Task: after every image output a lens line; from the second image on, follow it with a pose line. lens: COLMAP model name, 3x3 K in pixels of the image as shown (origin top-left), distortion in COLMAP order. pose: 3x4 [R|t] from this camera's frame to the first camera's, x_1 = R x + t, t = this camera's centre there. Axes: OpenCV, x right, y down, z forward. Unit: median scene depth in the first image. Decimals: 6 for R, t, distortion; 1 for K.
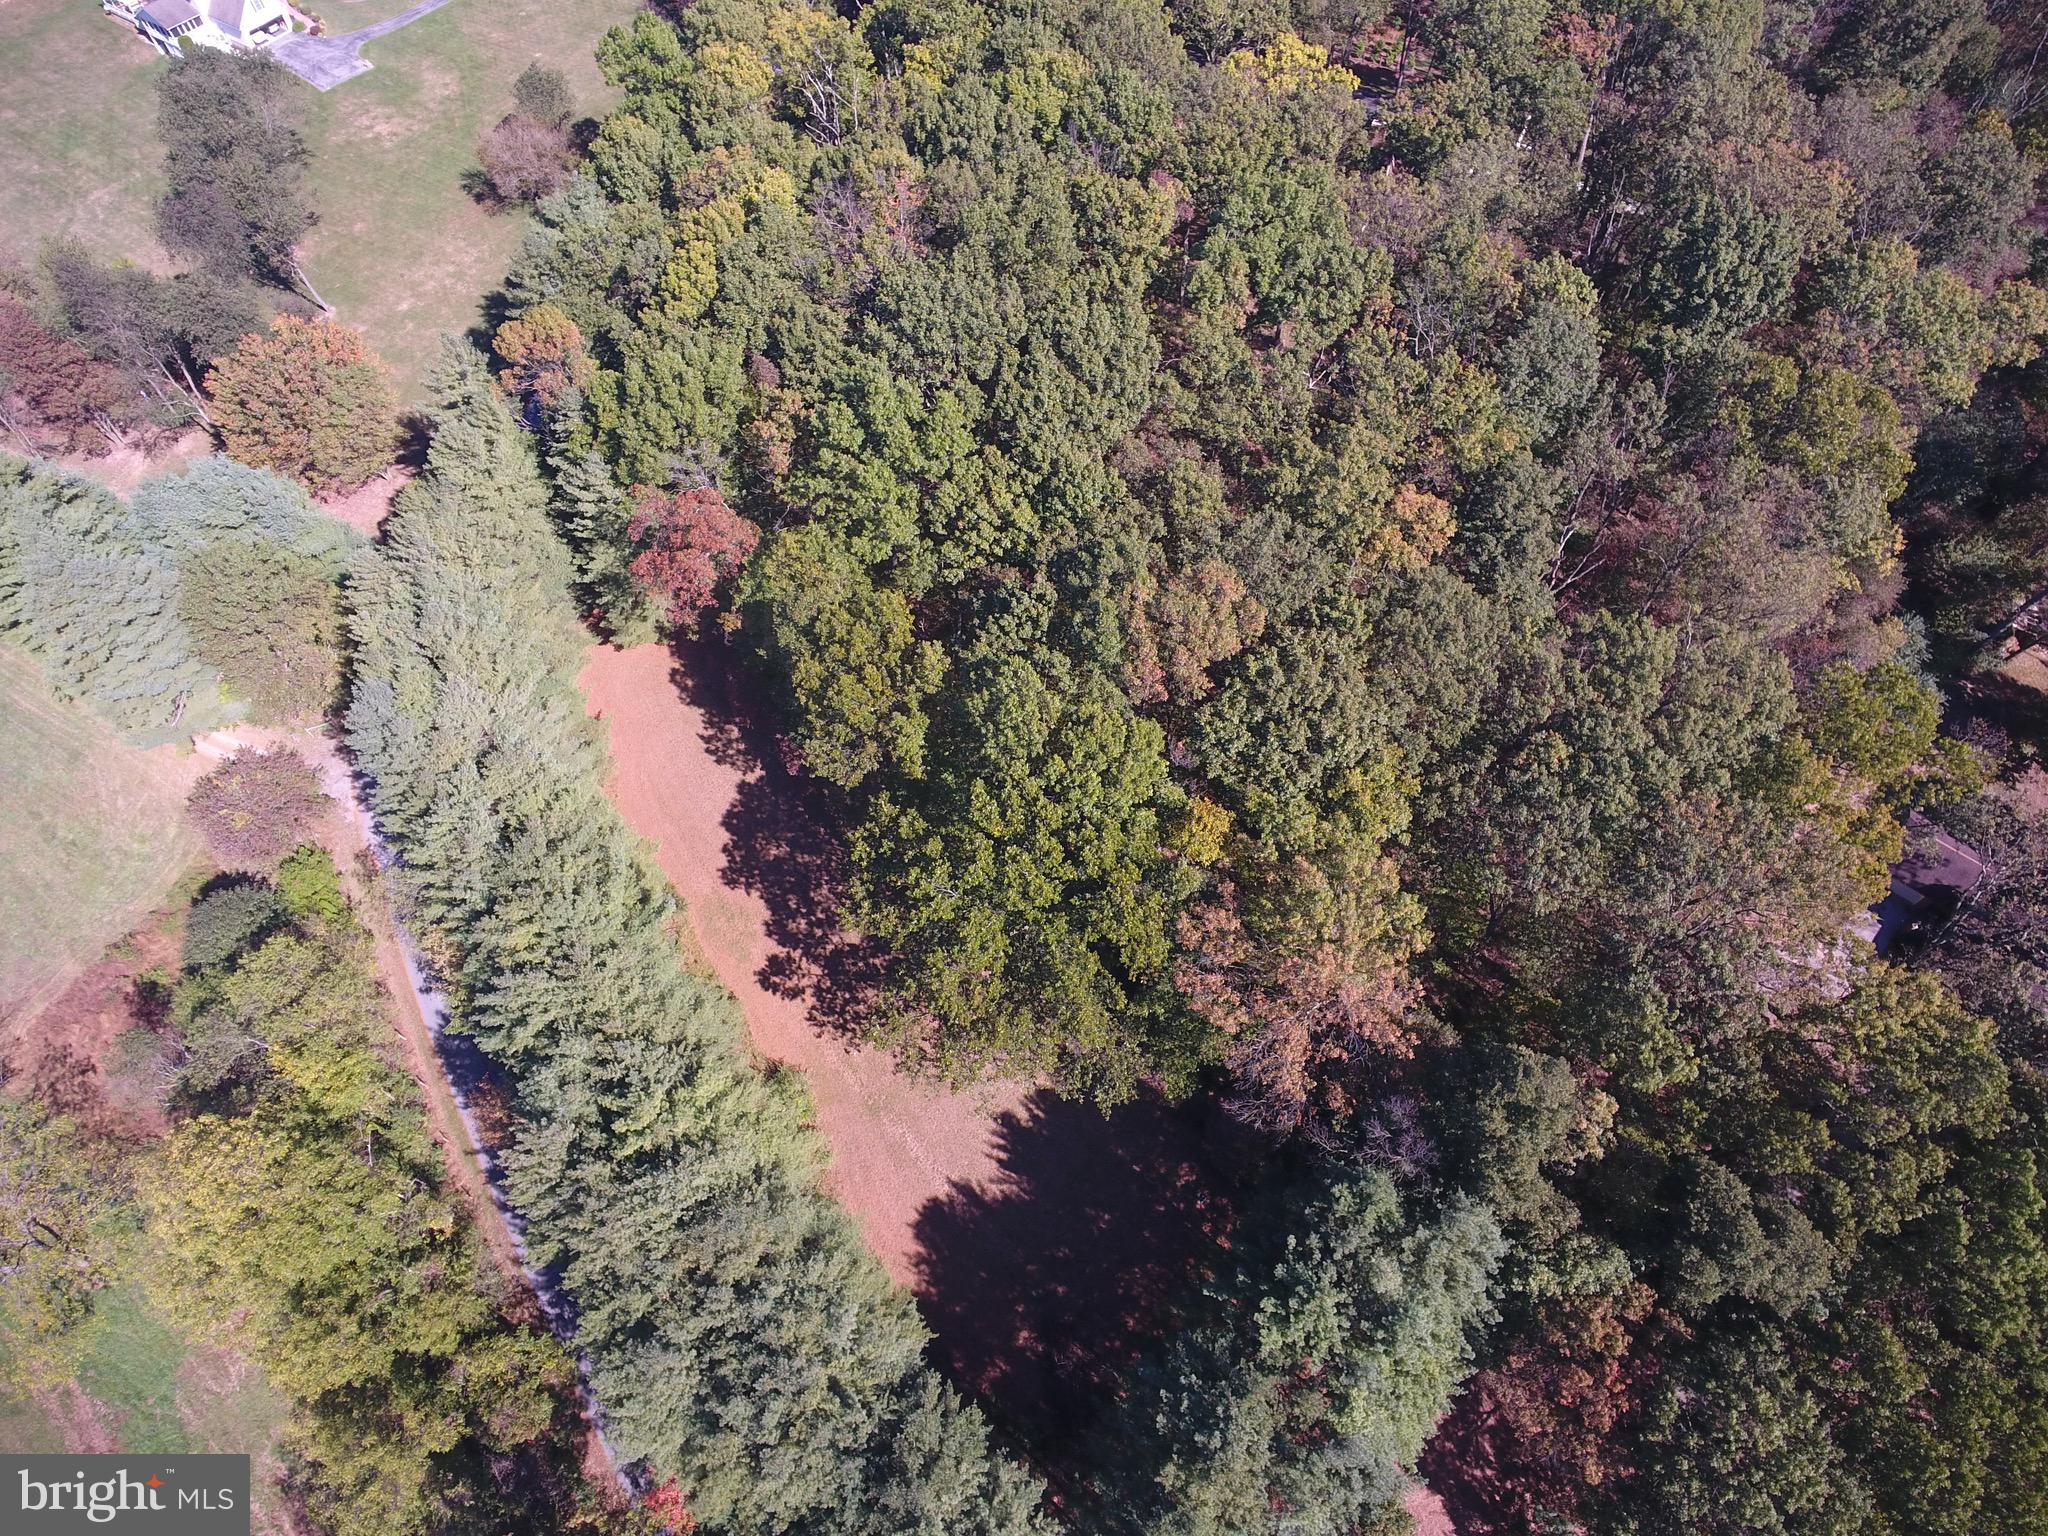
lens RADIAL K [[1193.4, 0, 1014.6], [0, 1193.4, 764.0], [0, 0, 1]] dist [-0.006157, -0.002879]
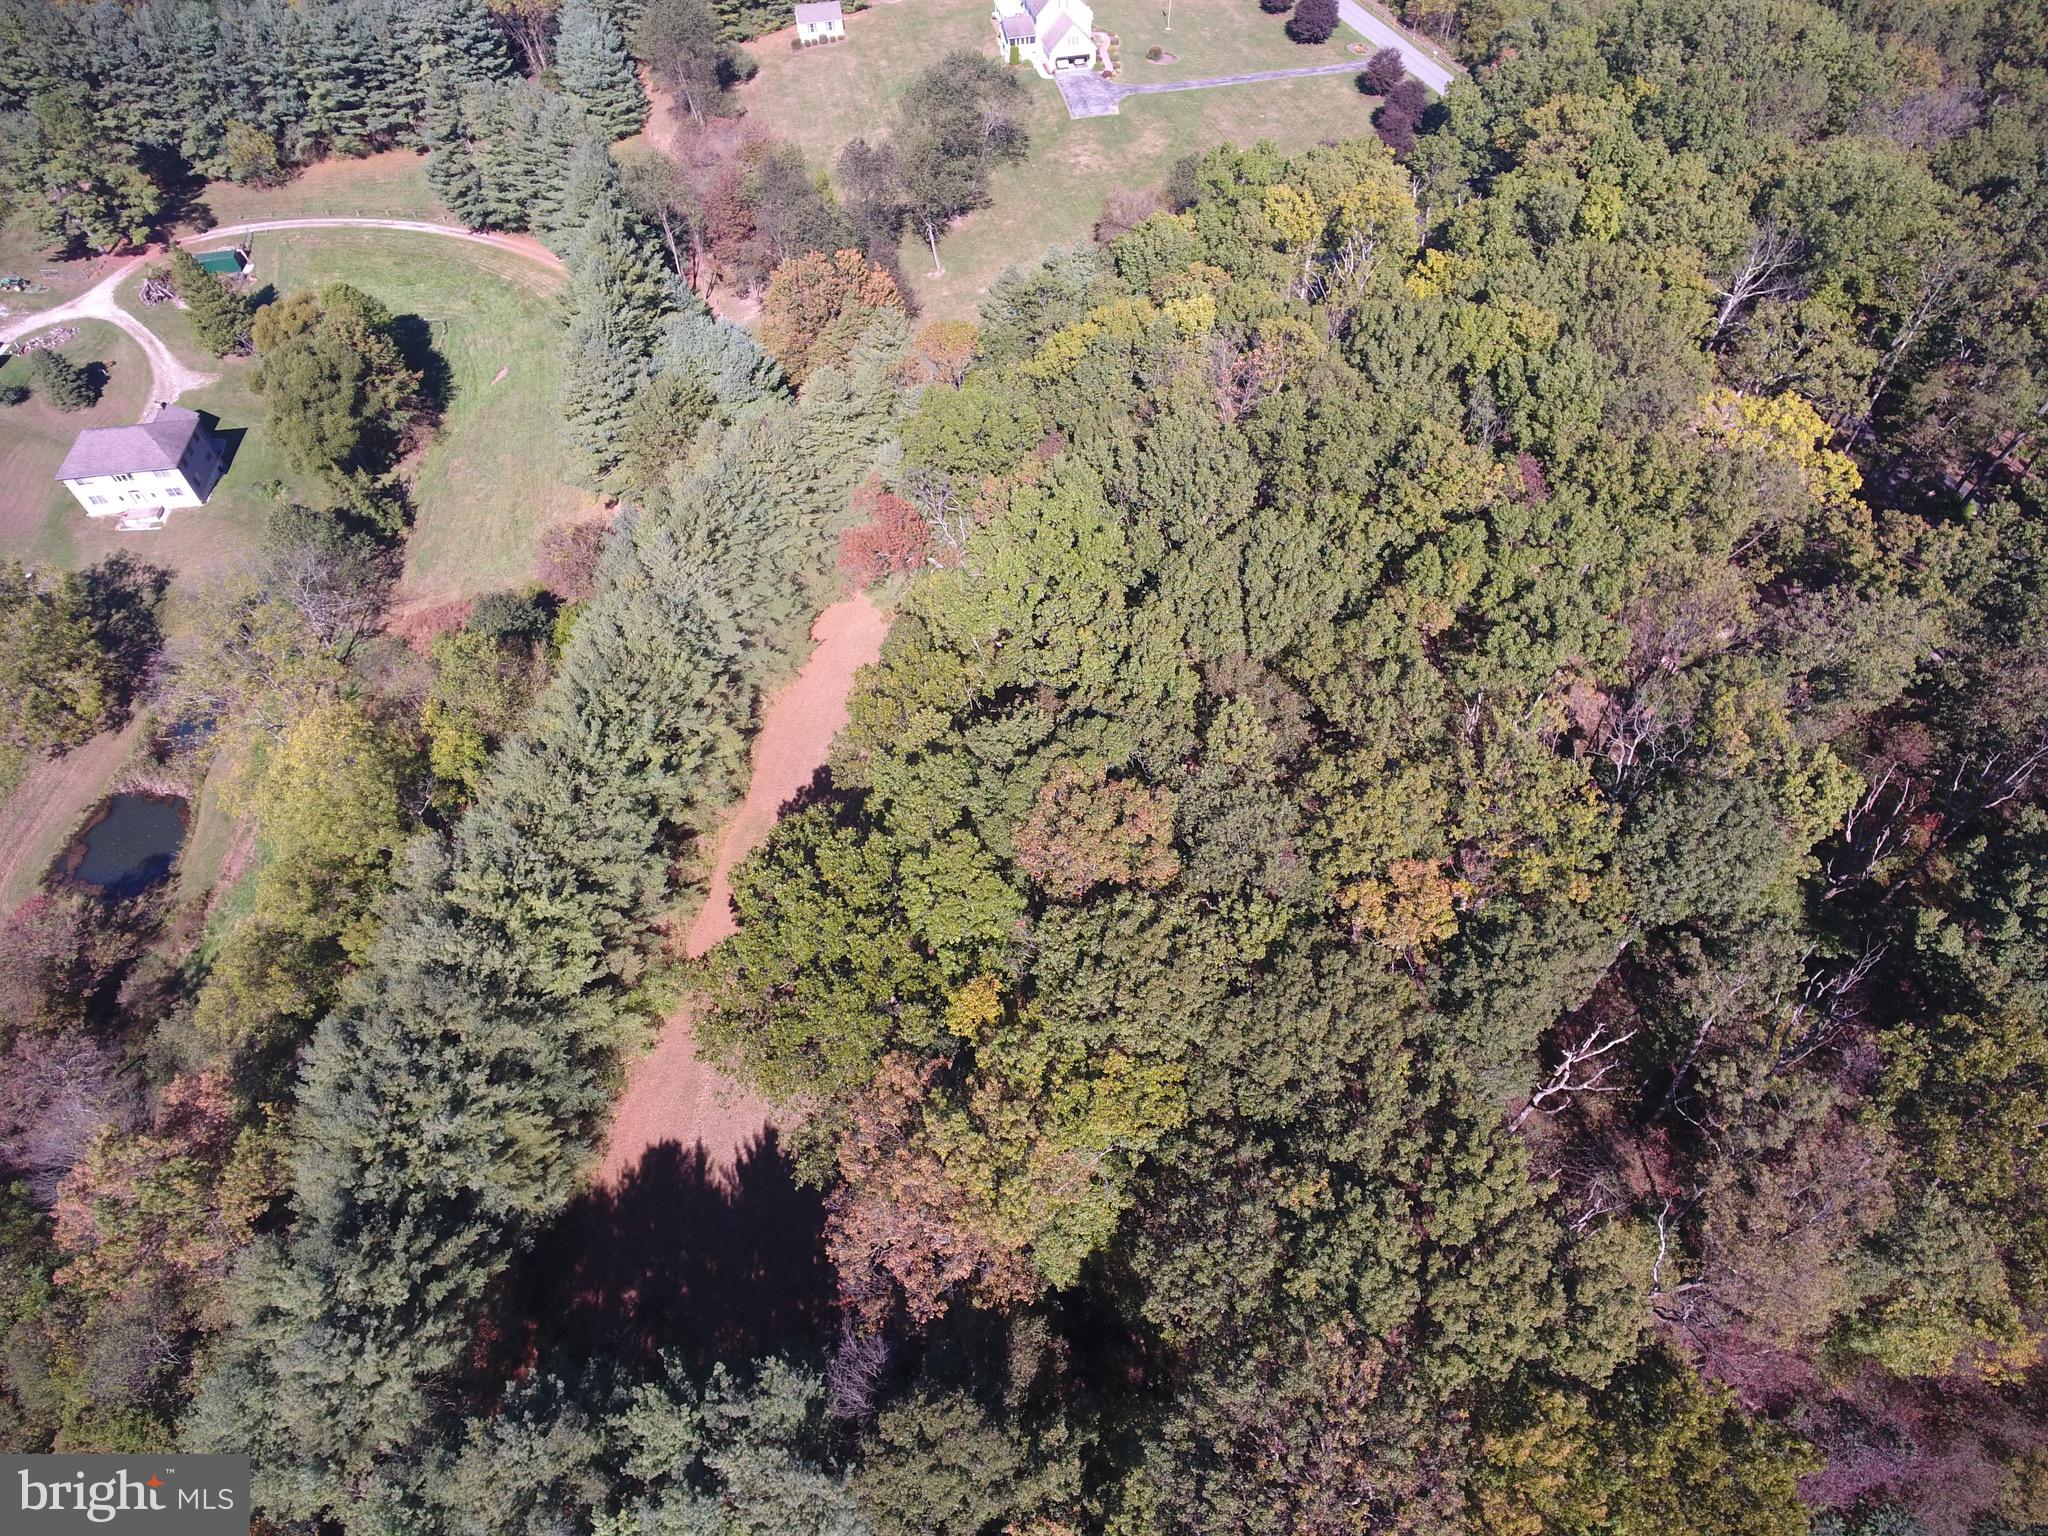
lens RADIAL K [[1193.4, 0, 1017.4], [0, 1193.4, 755.7], [0, 0, 1]] dist [-0.006157, -0.002879]
pose [[0.711152, 0.544996, -0.444119, 0.428143], [-0.580801, 0.811392, 0.065673, -0.163998], [0.396147, 0.211242, 0.893557, 0.085233]]
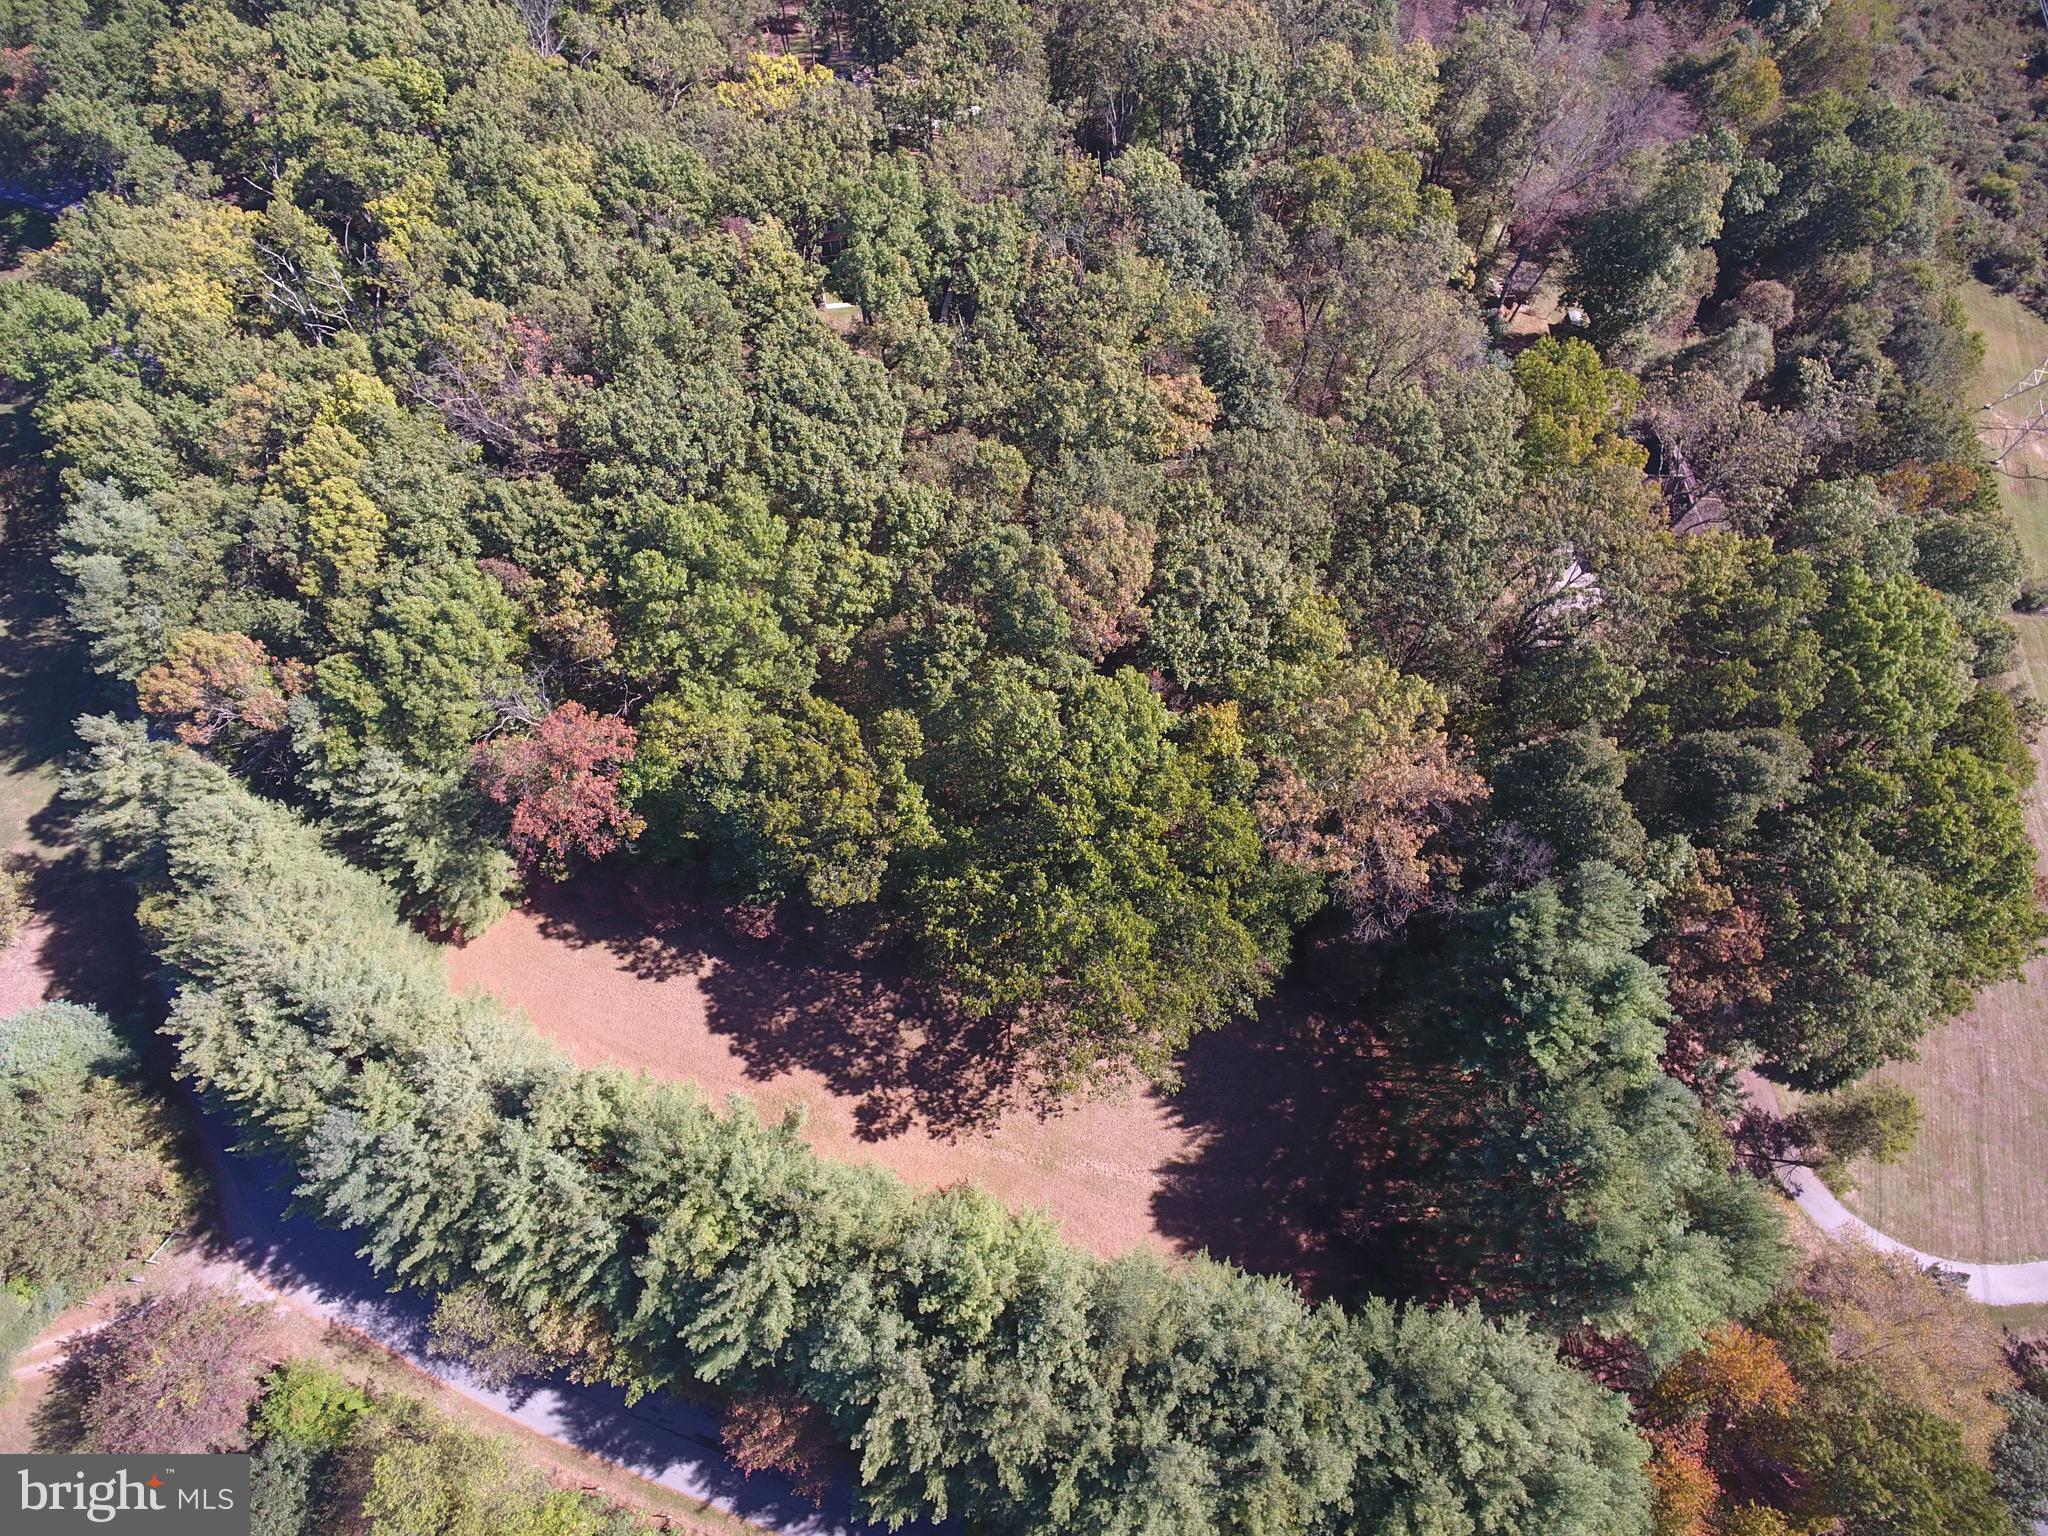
lens RADIAL K [[1193.4, 0, 1017.8], [0, 1193.4, 769.6], [0, 0, 1]] dist [-0.006157, -0.002879]
pose [[0.778527, -0.519985, 0.351441, -0.317239], [0.523748, 0.846815, 0.092701, -0.090632], [-0.345809, 0.111896, 0.931609, 0.062124]]
